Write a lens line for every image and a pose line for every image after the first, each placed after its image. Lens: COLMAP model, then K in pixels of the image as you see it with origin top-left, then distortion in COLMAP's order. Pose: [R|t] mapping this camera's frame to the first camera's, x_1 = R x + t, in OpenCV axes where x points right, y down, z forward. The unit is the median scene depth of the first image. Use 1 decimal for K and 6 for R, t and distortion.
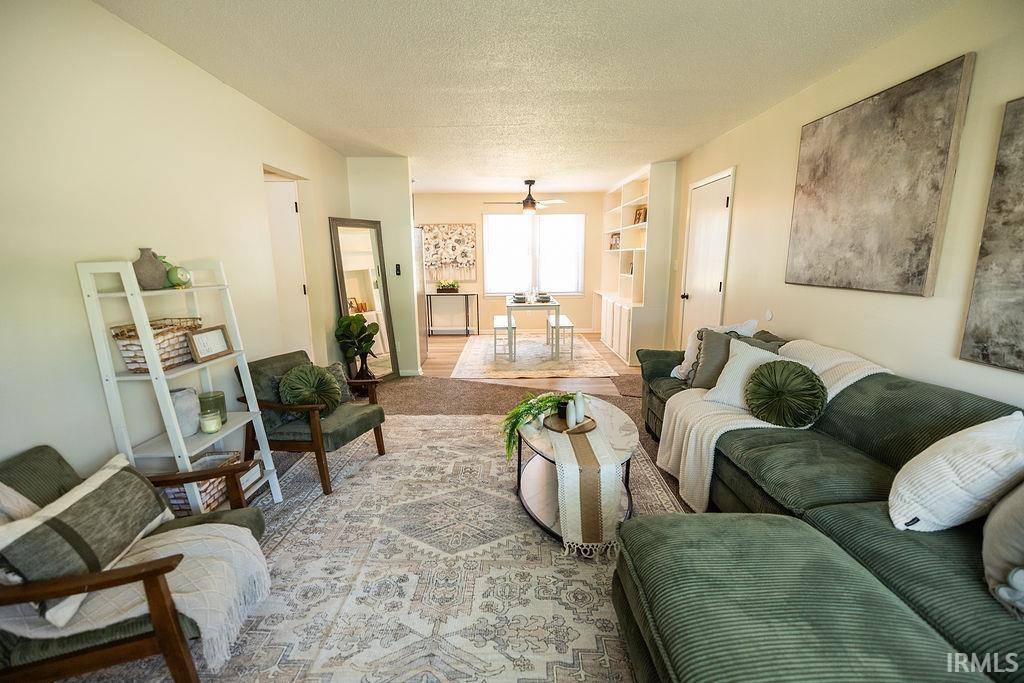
lens RADIAL K [[436.4, 0, 519.5], [0, 436.4, 344.1], [0, 0, 1]] dist [0.001935, 0.000204]
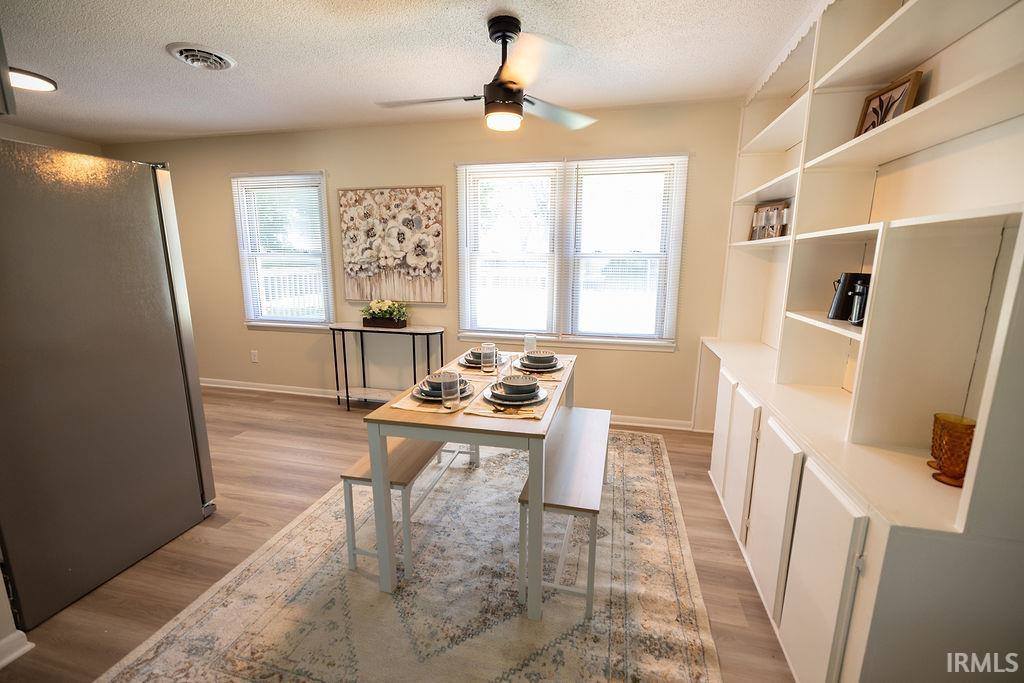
lens RADIAL K [[436.4, 0, 519.1], [0, 436.4, 342.3], [0, 0, 1]] dist [0.001935, 0.000204]
pose [[0.967580, 0.062087, -0.244815, 0.106196], [-0.062443, 0.998029, 0.006318, -0.112874], [0.244724, 0.009174, 0.969549, 0.556672]]
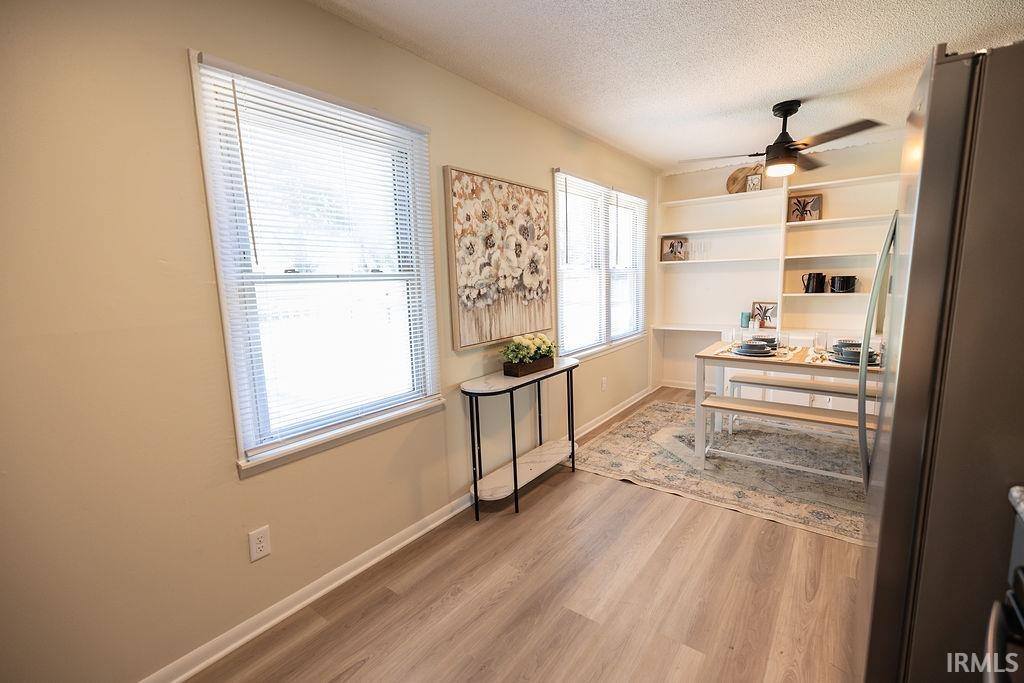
lens RADIAL K [[436.4, 0, 515.1], [0, 436.4, 338.9], [0, 0, 1]] dist [0.001935, 0.000204]
pose [[0.625359, -0.119288, 0.771166, -0.445572], [0.170831, 0.985203, 0.013866, -0.150941], [-0.761408, 0.123068, 0.636484, 0.777260]]
